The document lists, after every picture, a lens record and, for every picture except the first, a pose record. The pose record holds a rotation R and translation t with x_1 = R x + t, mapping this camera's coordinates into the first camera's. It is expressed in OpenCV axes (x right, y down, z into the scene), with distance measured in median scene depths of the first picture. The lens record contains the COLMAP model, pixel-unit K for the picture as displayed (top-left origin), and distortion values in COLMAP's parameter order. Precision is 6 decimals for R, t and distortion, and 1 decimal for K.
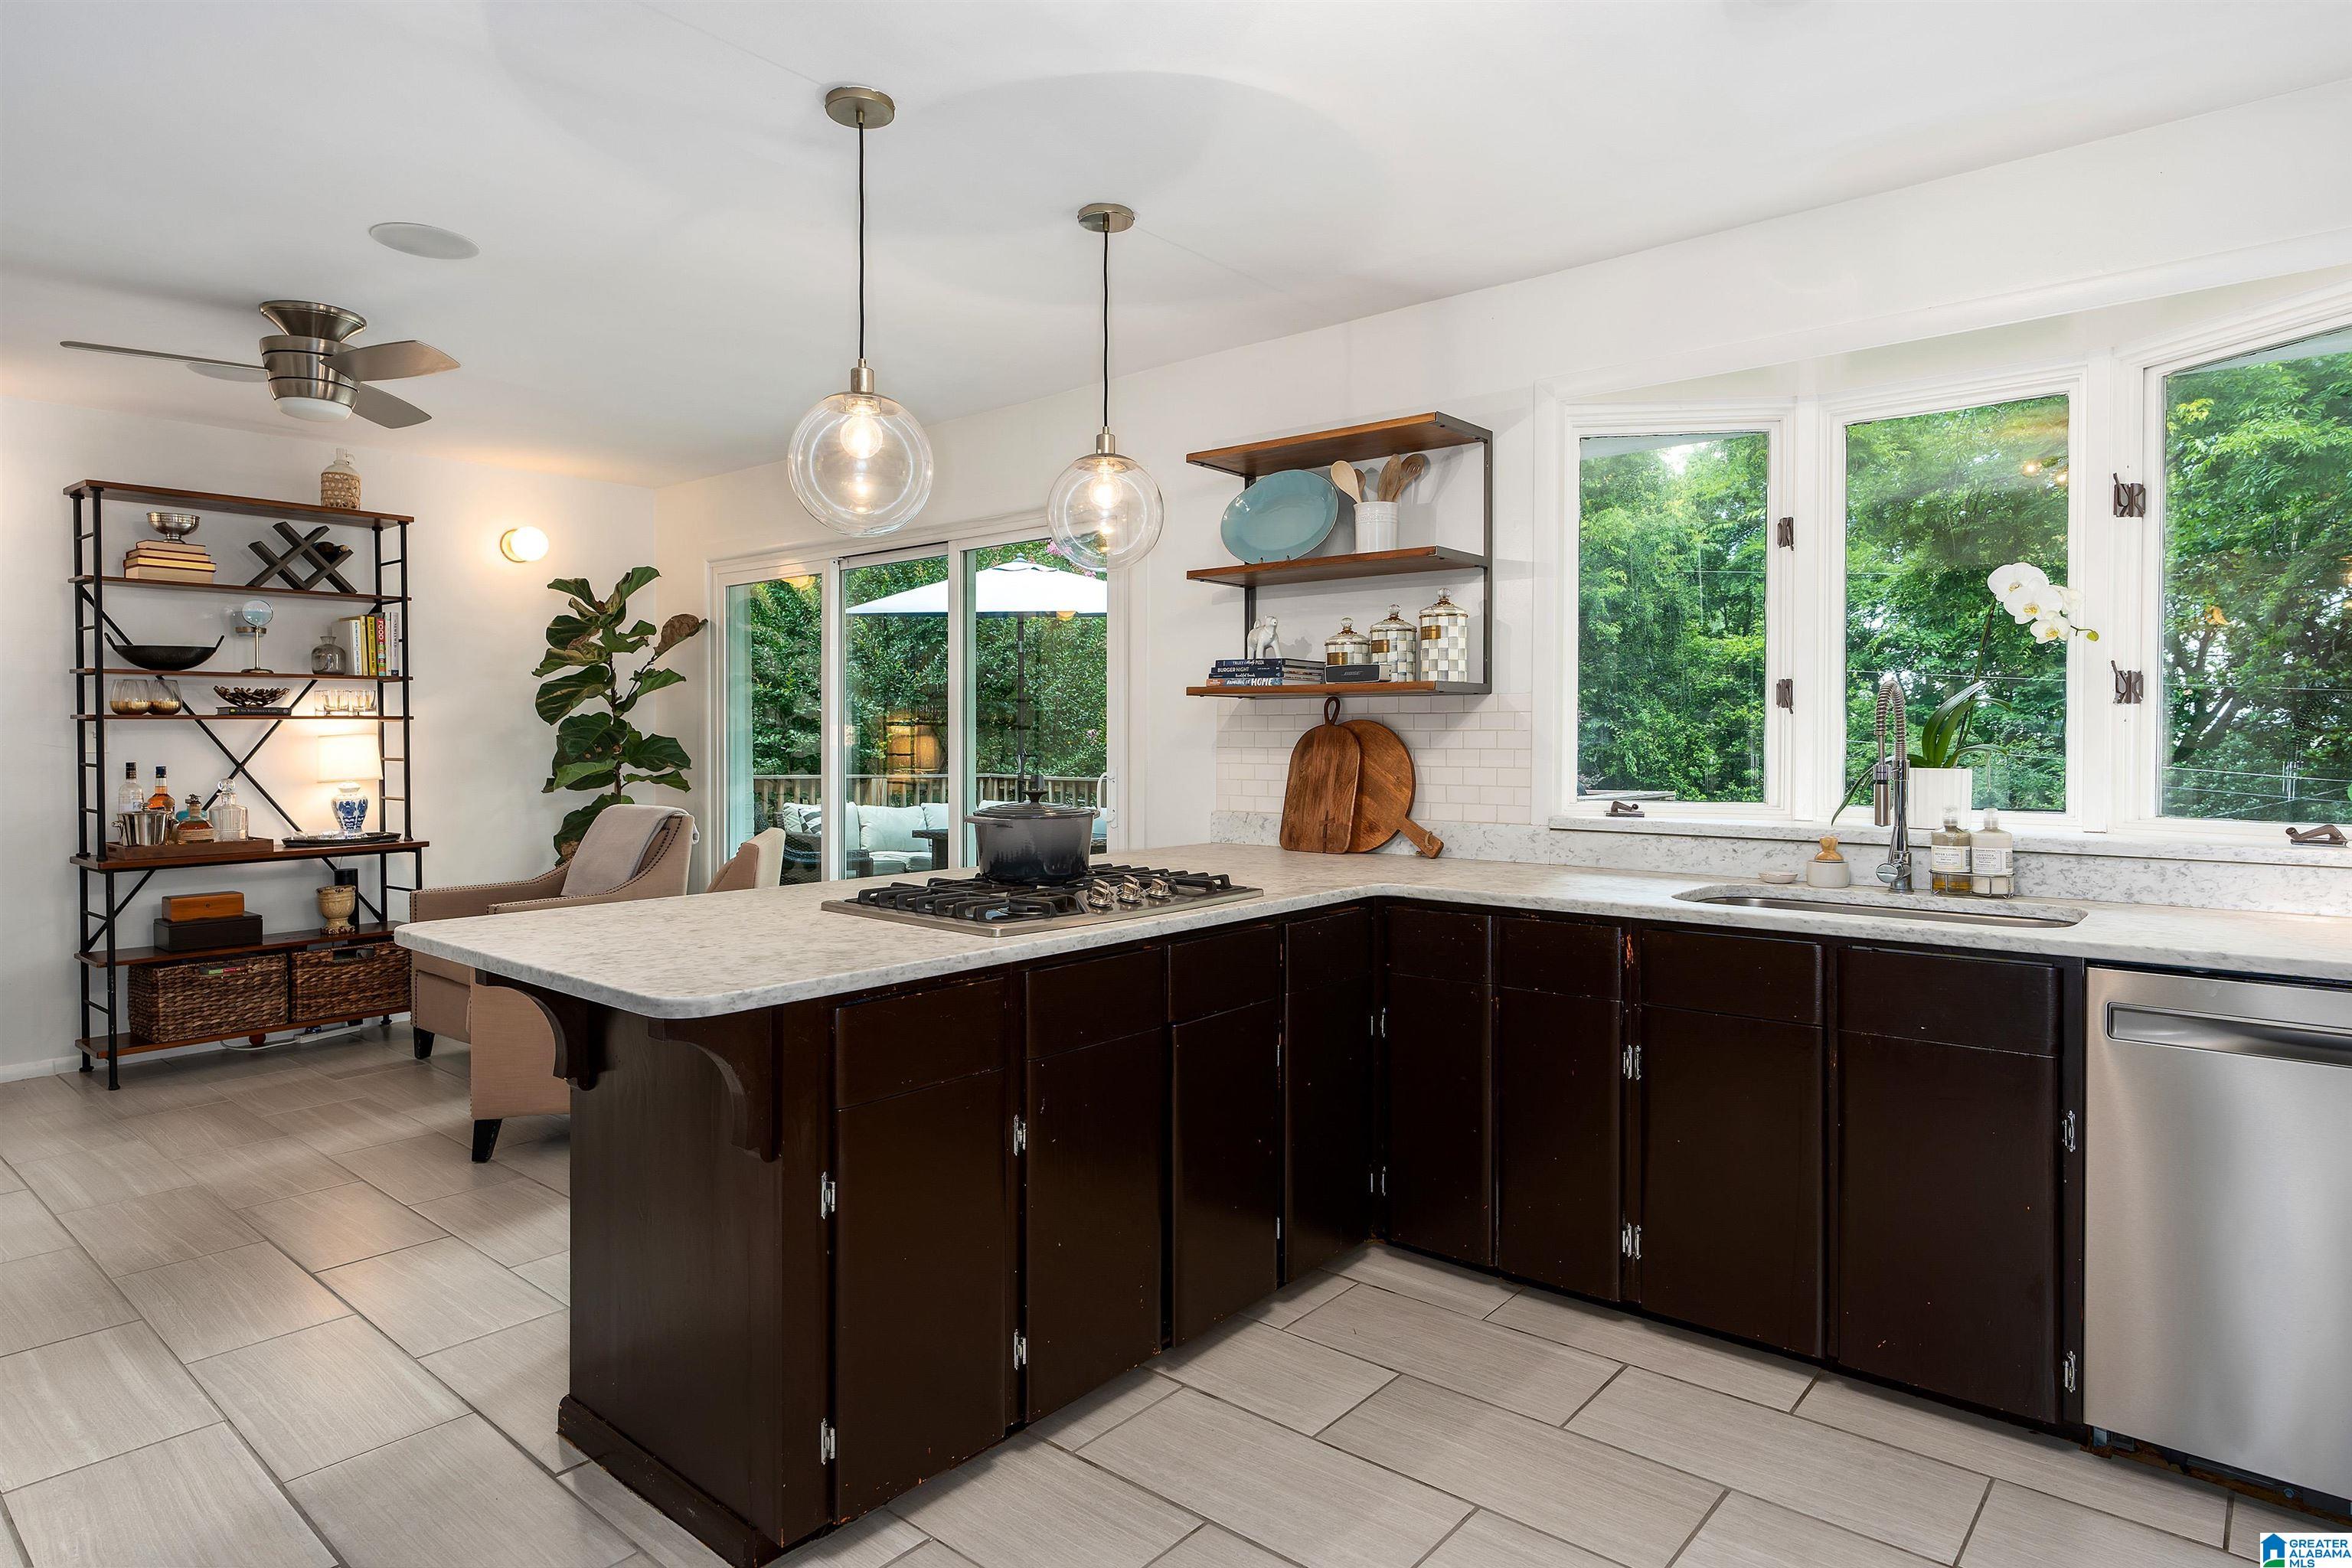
lens RADIAL K [[1328.7, 0, 1180.3], [0, 1328.7, 737.7], [0, 0, 1]] dist [0.008957, -0.001160]
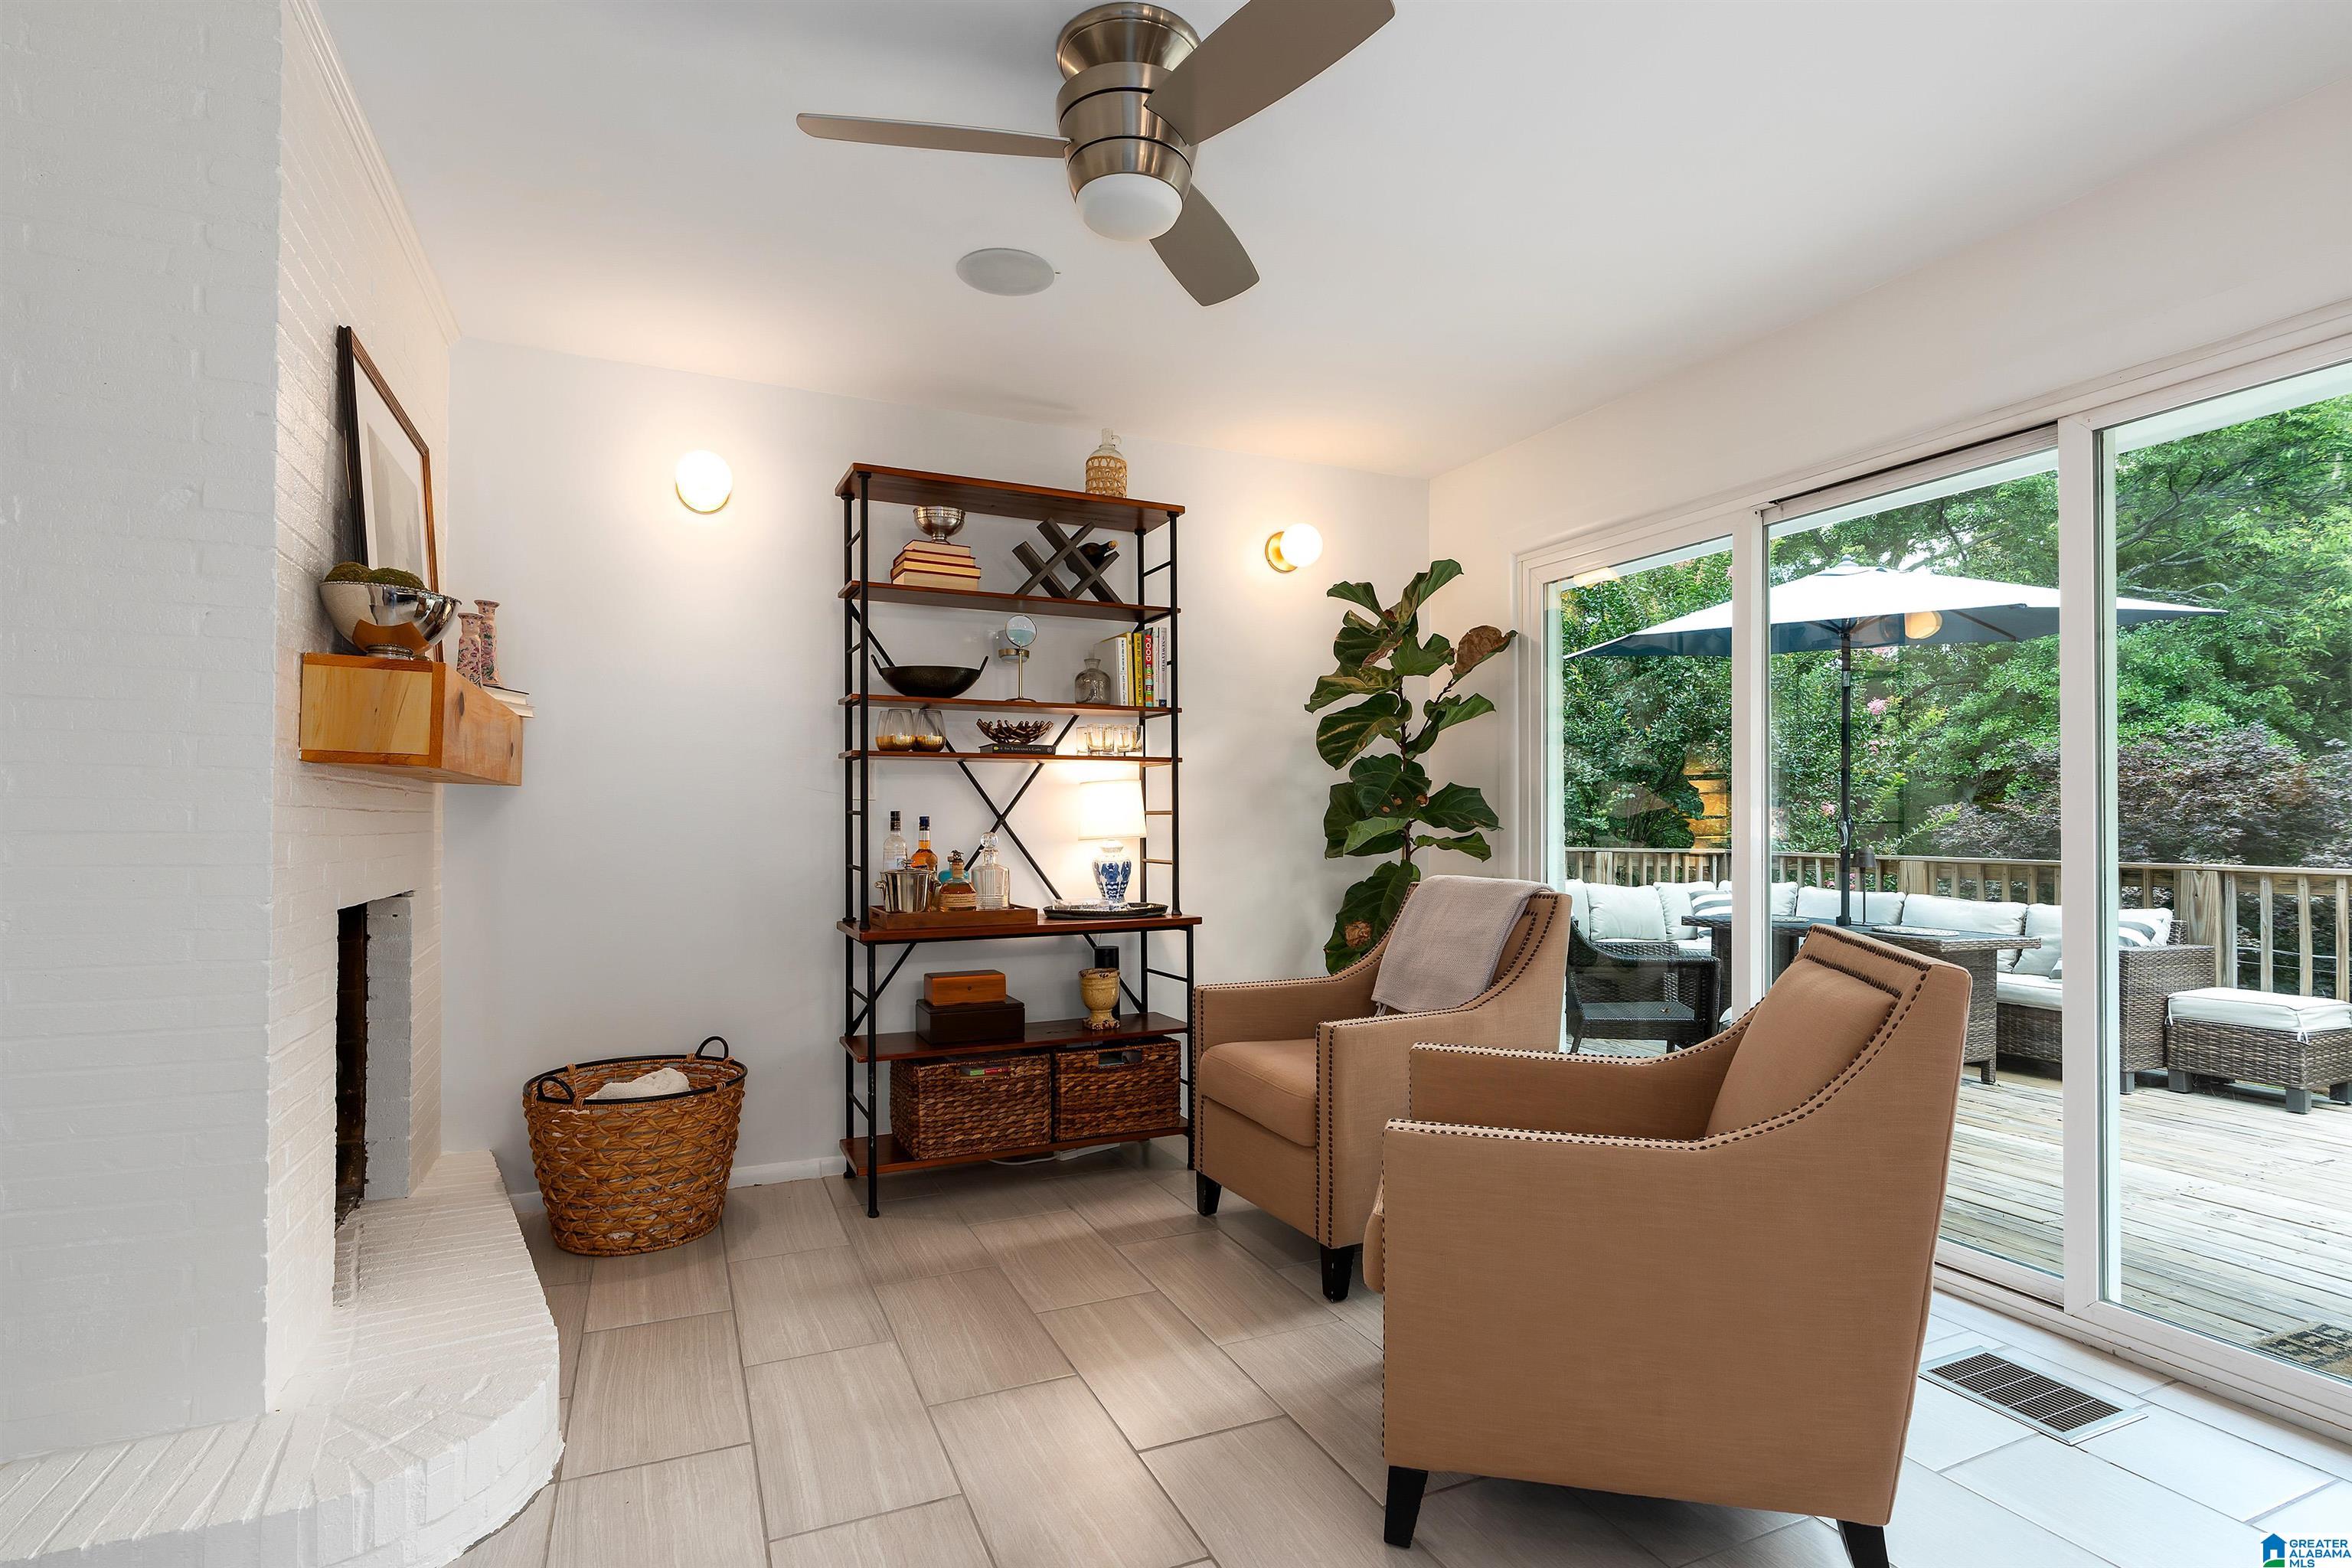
lens RADIAL K [[1143.1, 0, 1177.1], [0, 1143.1, 797.0], [0, 0, 1]] dist [-0.002607, 0.000159]
pose [[0.904375, -0.005491, -0.426704, -0.300099], [-0.004276, 0.999750, -0.021929, 0.022994], [0.426717, 0.021656, 0.904126, 0.400537]]
